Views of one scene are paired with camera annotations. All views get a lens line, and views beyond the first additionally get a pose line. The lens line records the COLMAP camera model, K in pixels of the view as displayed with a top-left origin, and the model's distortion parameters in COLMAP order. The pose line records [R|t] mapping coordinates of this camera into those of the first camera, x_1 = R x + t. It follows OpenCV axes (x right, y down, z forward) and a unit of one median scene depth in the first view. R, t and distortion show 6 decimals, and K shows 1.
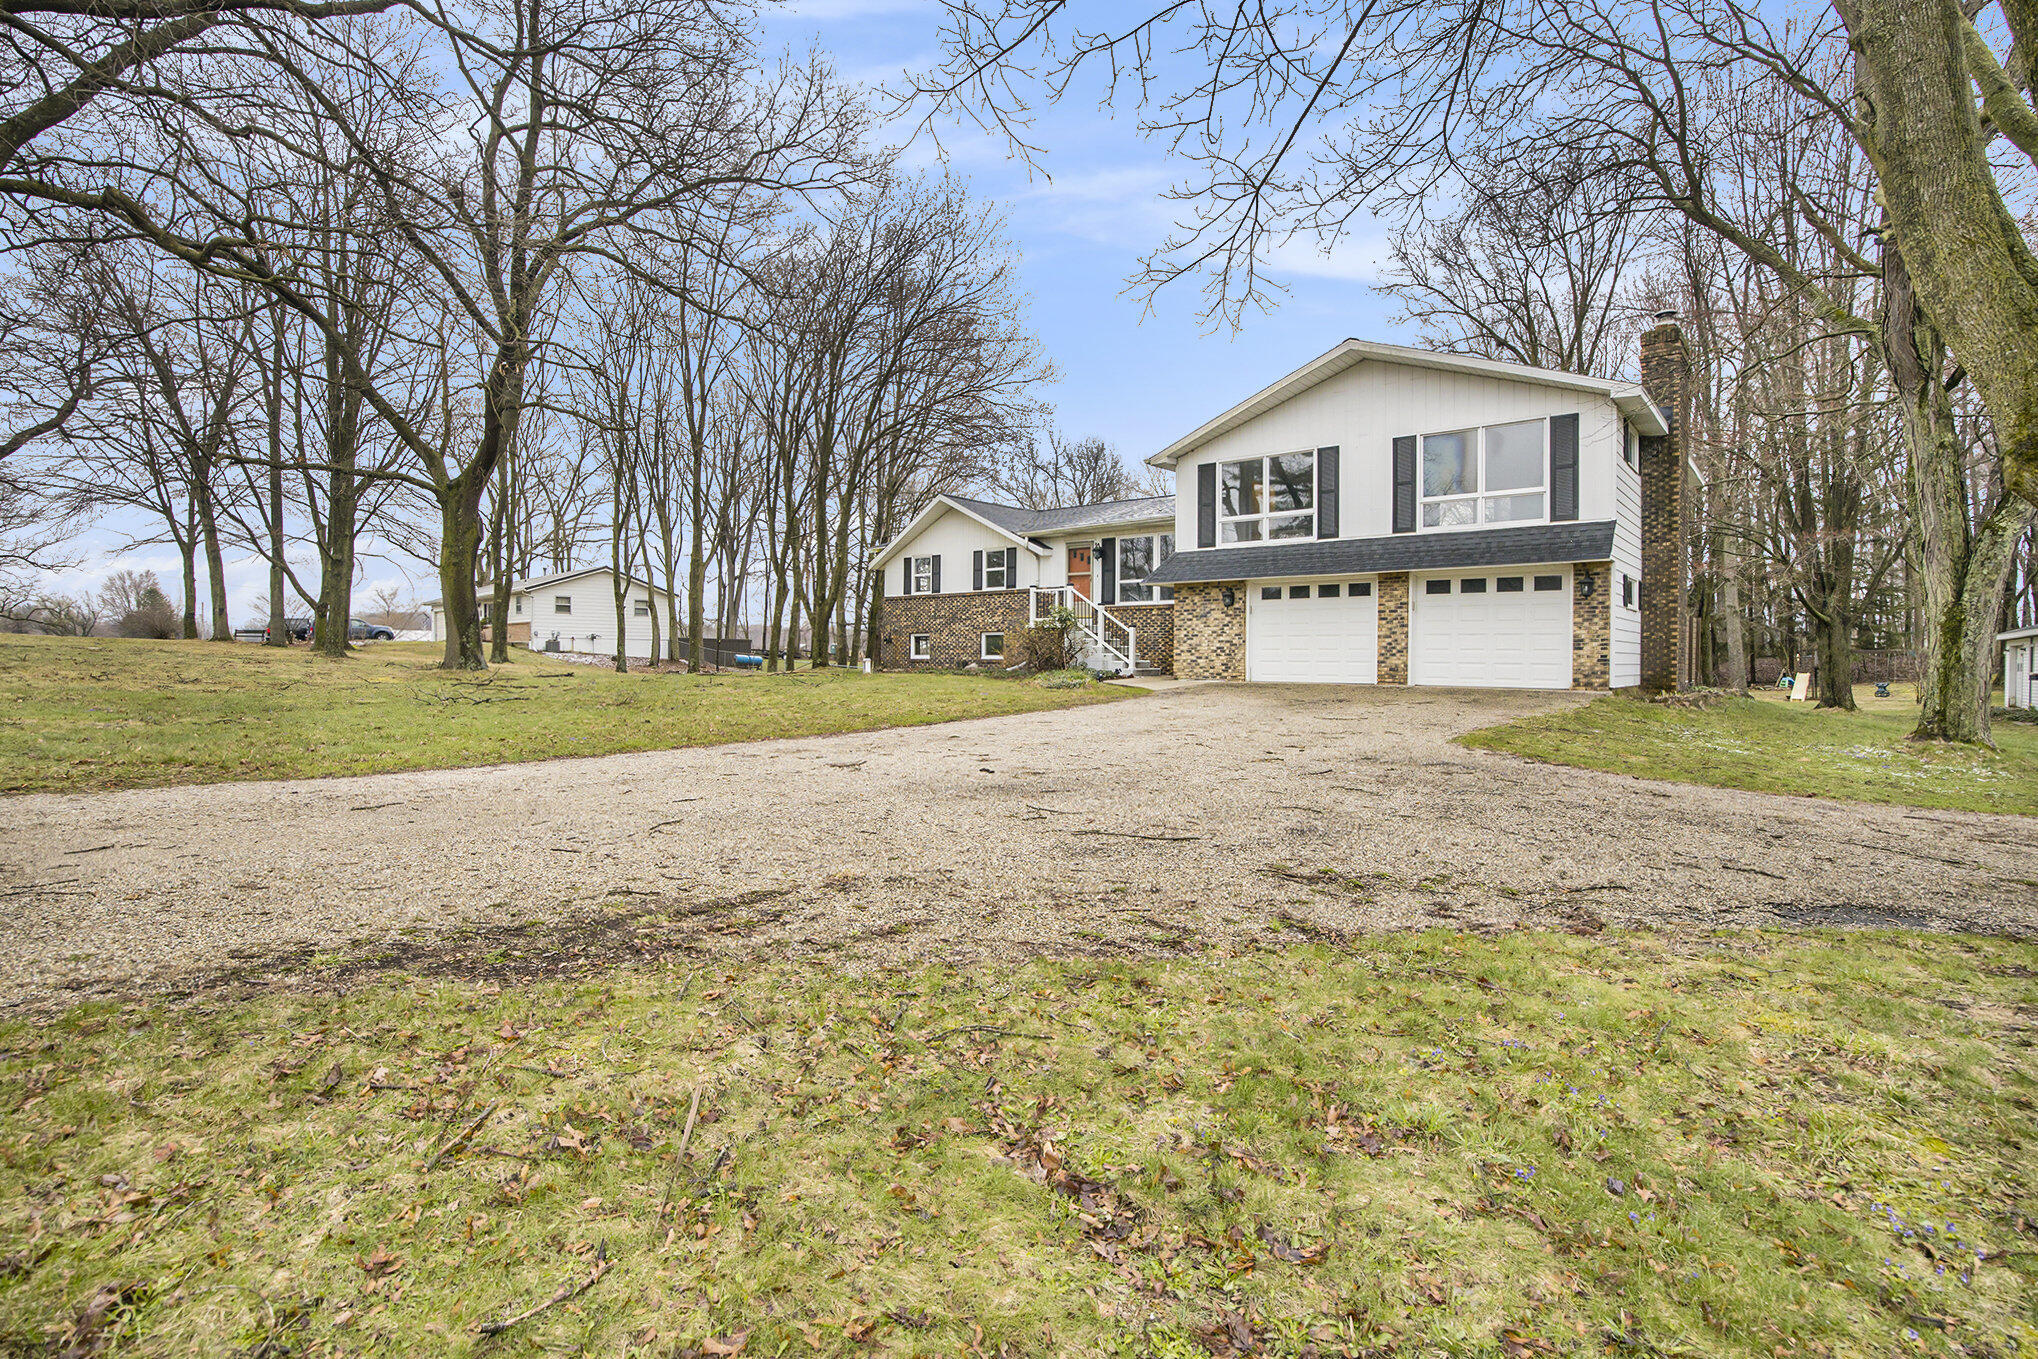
lens RADIAL K [[1001.6, 0, 1019.0], [0, 1001.6, 679.5], [0, 0, 1]] dist [-0.001346, -0.000100]
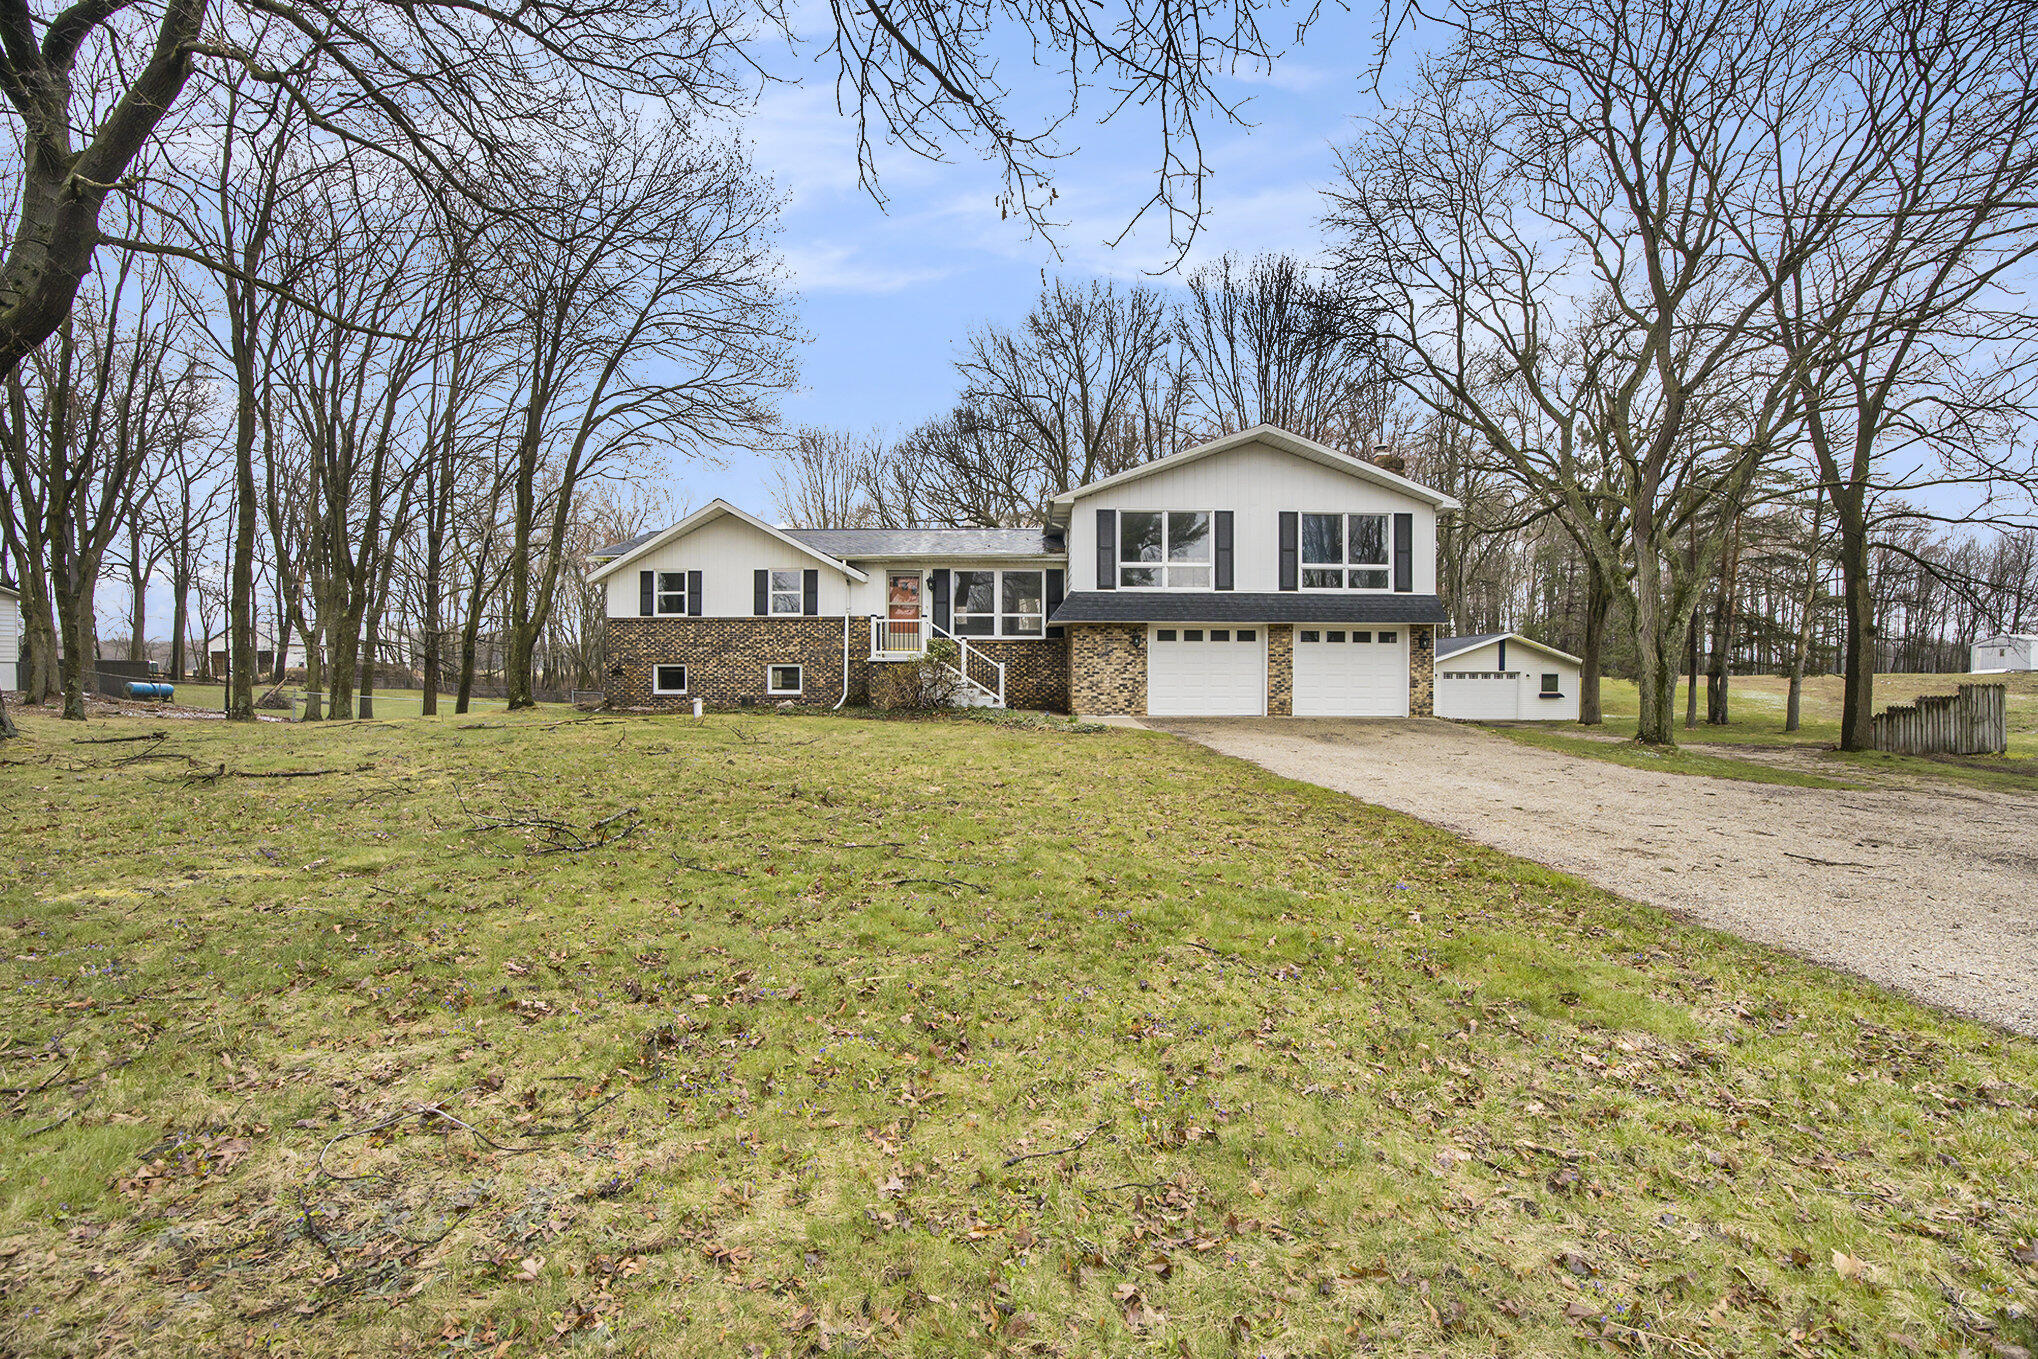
lens RADIAL K [[811.4, 0, 1019.0], [0, 811.4, 679.5], [0, 0, 1]] dist [-0.001026, -0.000037]
pose [[0.743660, 0.006206, 0.668529, -0.468766], [0.015051, 0.999548, -0.026021, -0.016712], [-0.668388, 0.029413, 0.743231, 0.445610]]
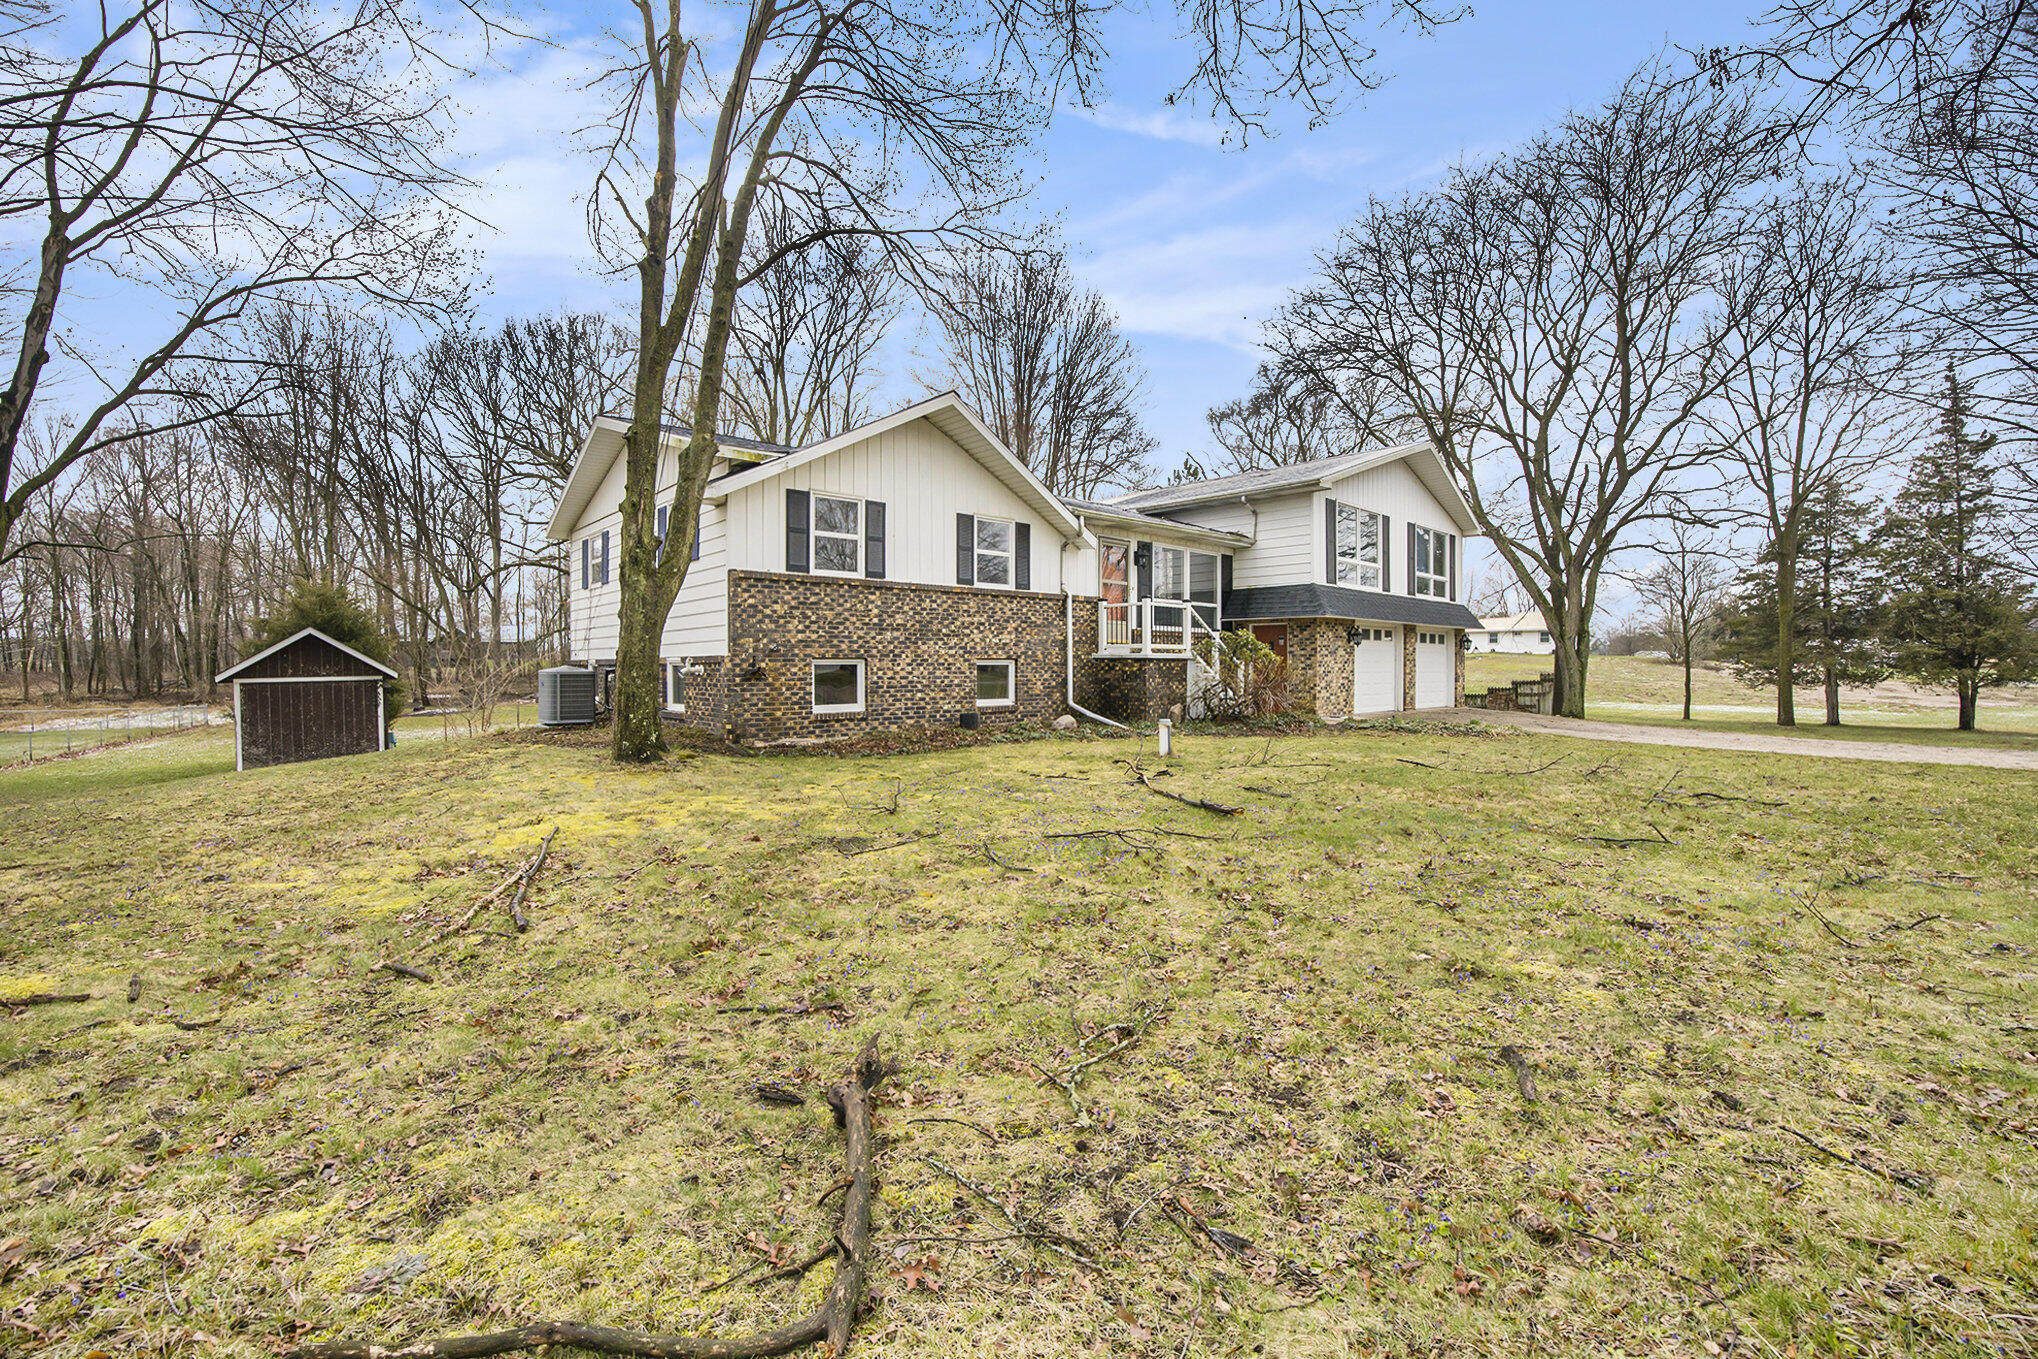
lens RADIAL K [[811.4, 0, 1019.0], [0, 811.4, 679.5], [0, 0, 1]] dist [-0.001026, -0.000037]
pose [[0.218242, -0.000382, 0.975895, -0.647290], [0.019854, 0.999795, -0.004049, -0.046503], [-0.975693, 0.020259, 0.218205, 1.185480]]
